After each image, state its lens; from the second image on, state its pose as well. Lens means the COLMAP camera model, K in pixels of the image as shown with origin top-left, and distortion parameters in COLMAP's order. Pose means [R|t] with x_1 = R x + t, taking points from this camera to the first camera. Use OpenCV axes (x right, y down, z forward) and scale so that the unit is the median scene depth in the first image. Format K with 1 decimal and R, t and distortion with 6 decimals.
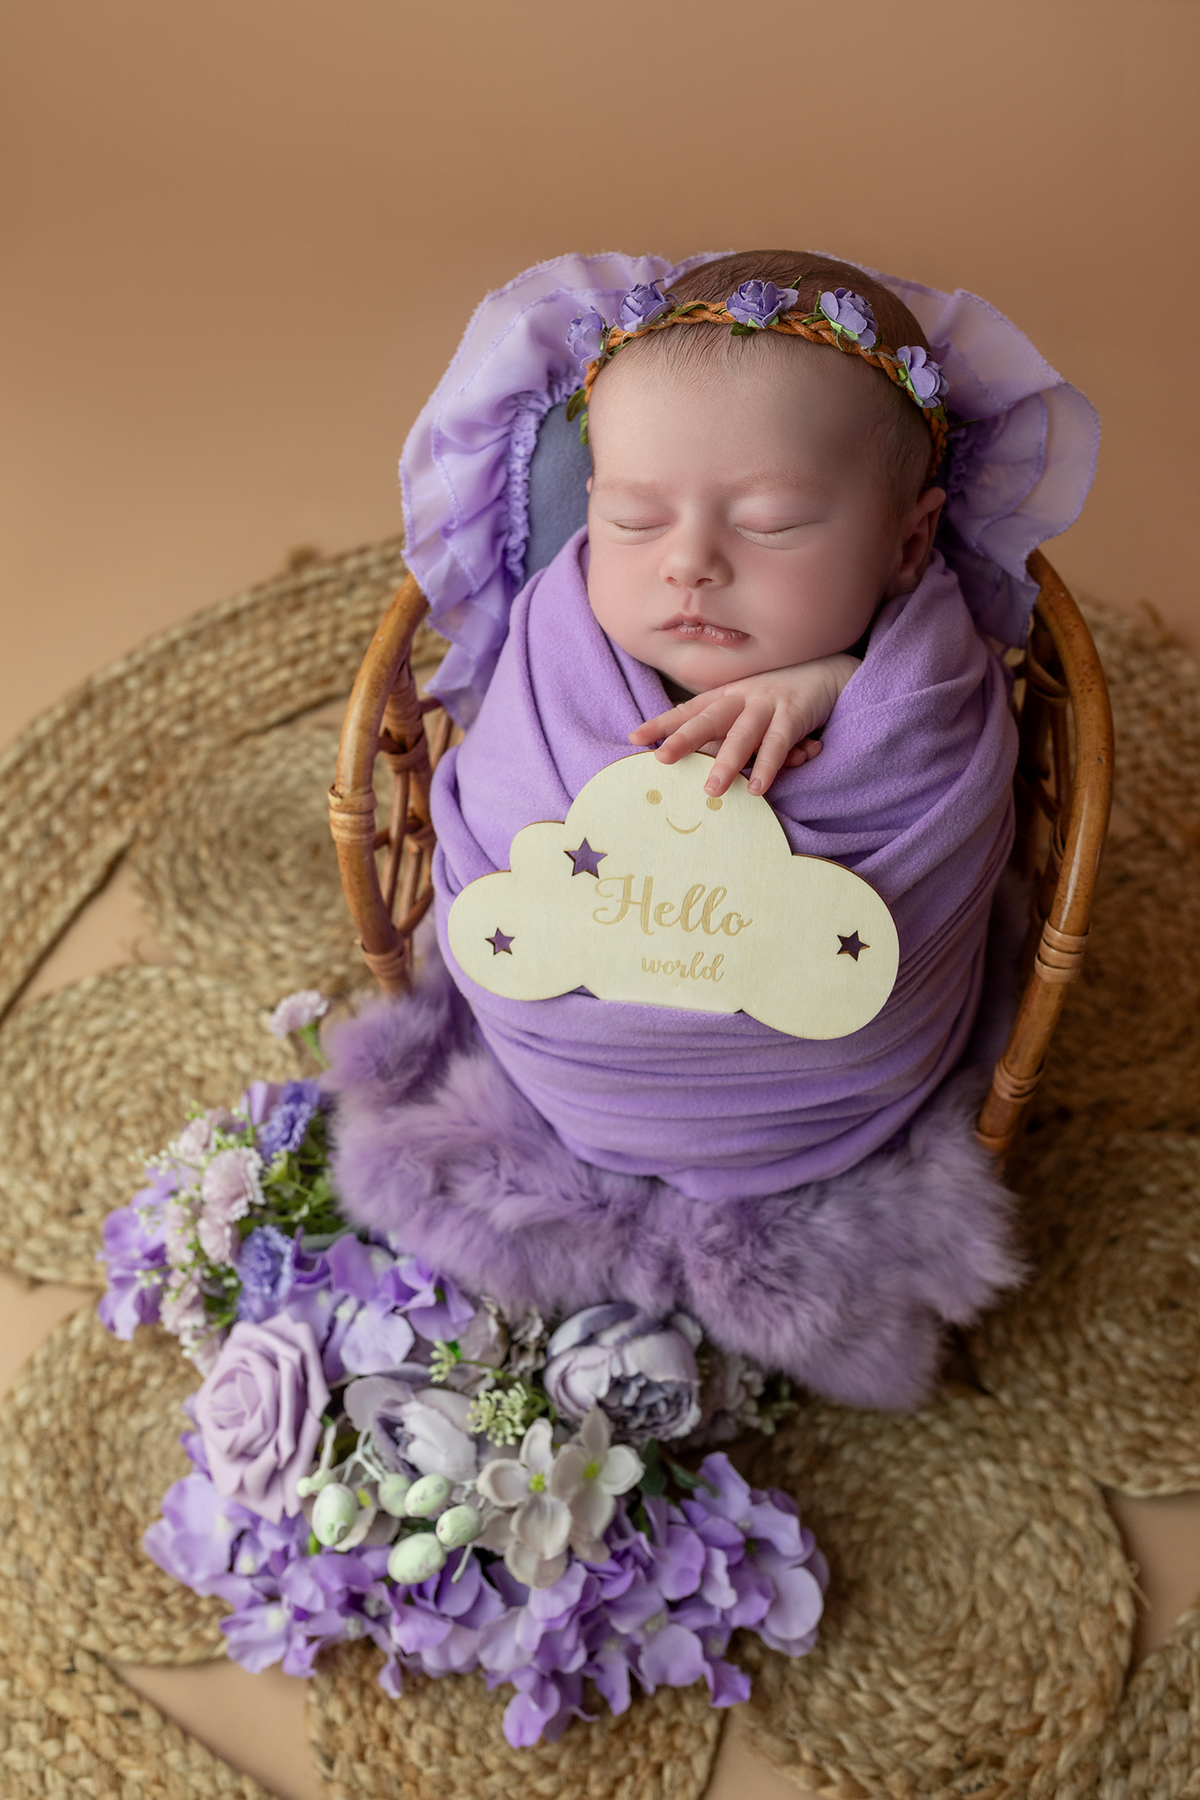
lens RADIAL K [[1817.1, 0, 599.5], [0, 1817.1, 876.9], [0, 0, 1]] dist [0.073503, -0.006549]
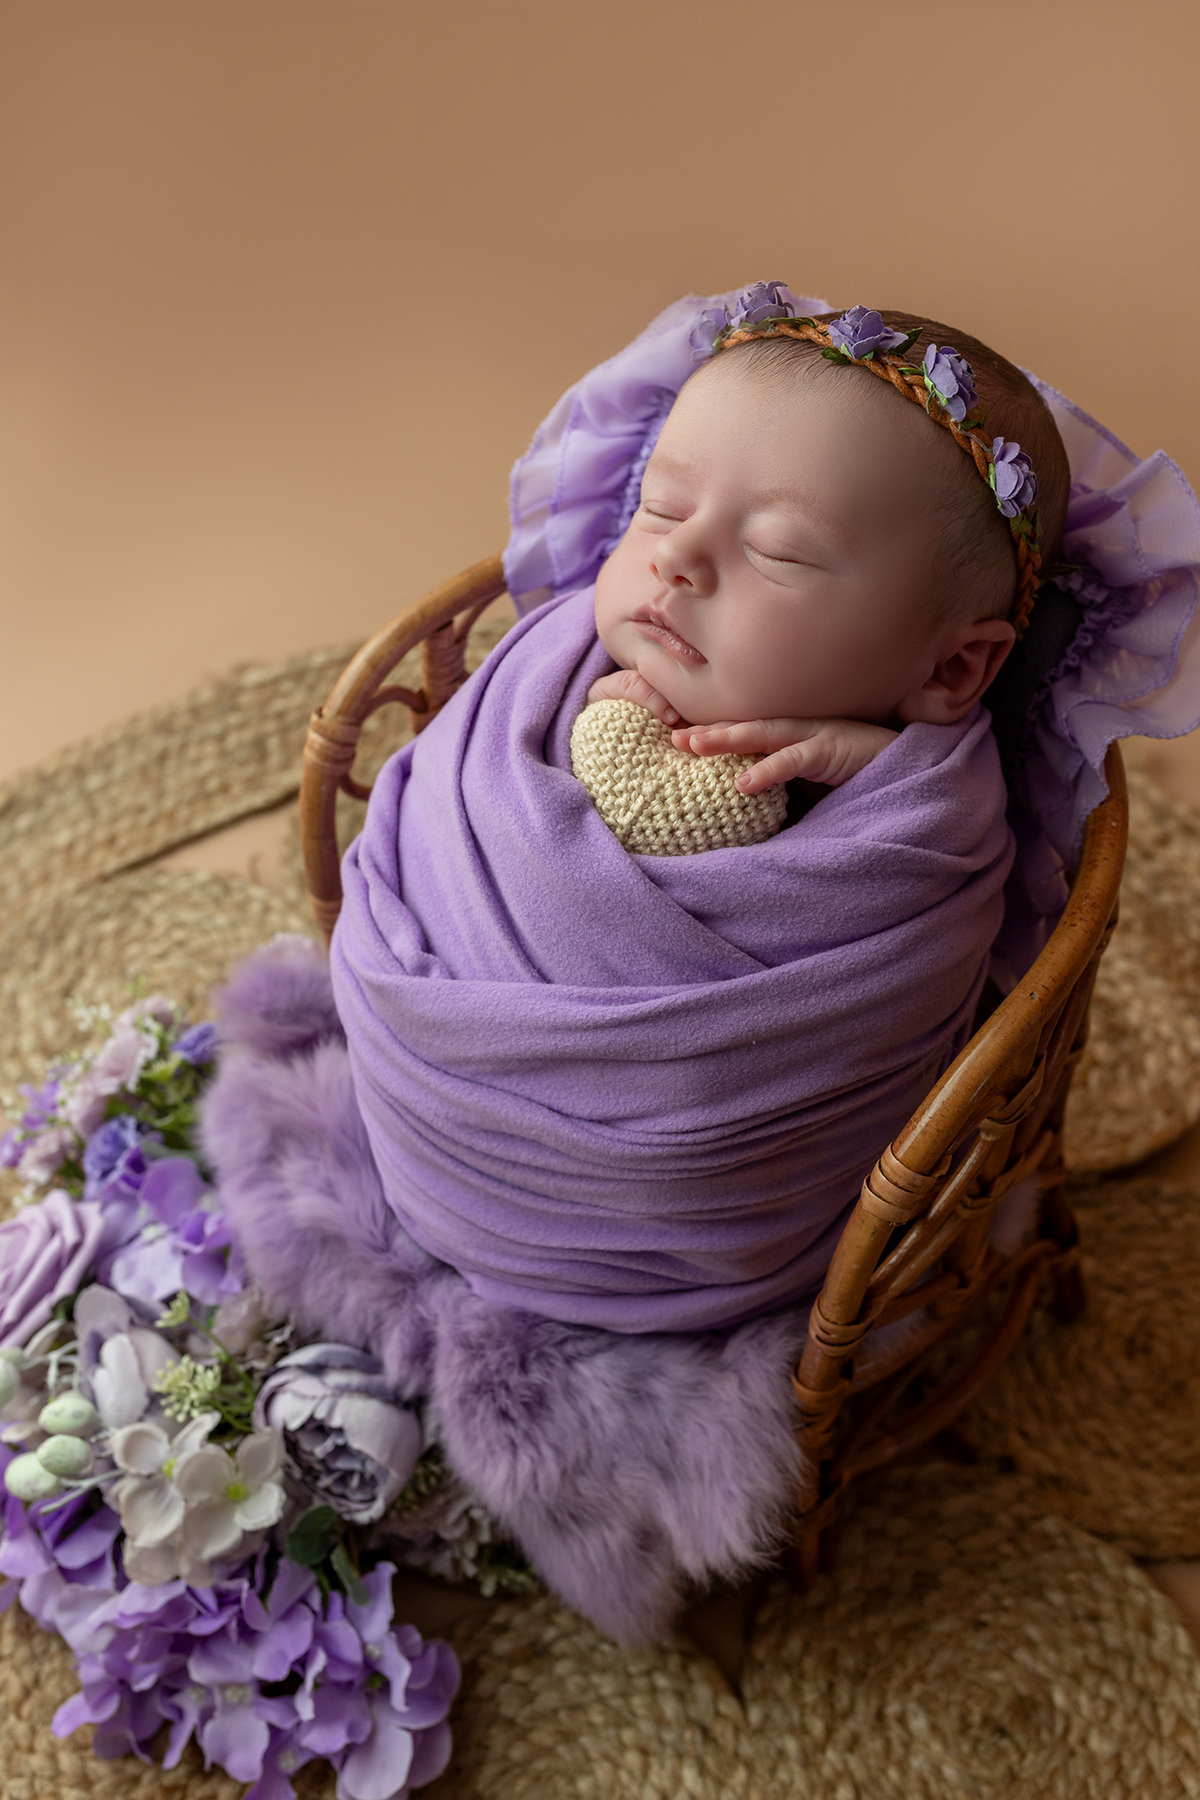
lens RADIAL K [[1806.0, 0, 538.0], [0, 1806.0, 901.2], [0, 0, 1]] dist [0.063249, 0.010392]
pose [[0.855024, 0.412745, -0.313967, 0.274486], [-0.442814, 0.896183, -0.027777, 0.020996], [0.269907, 0.162779, 0.949028, 0.134083]]
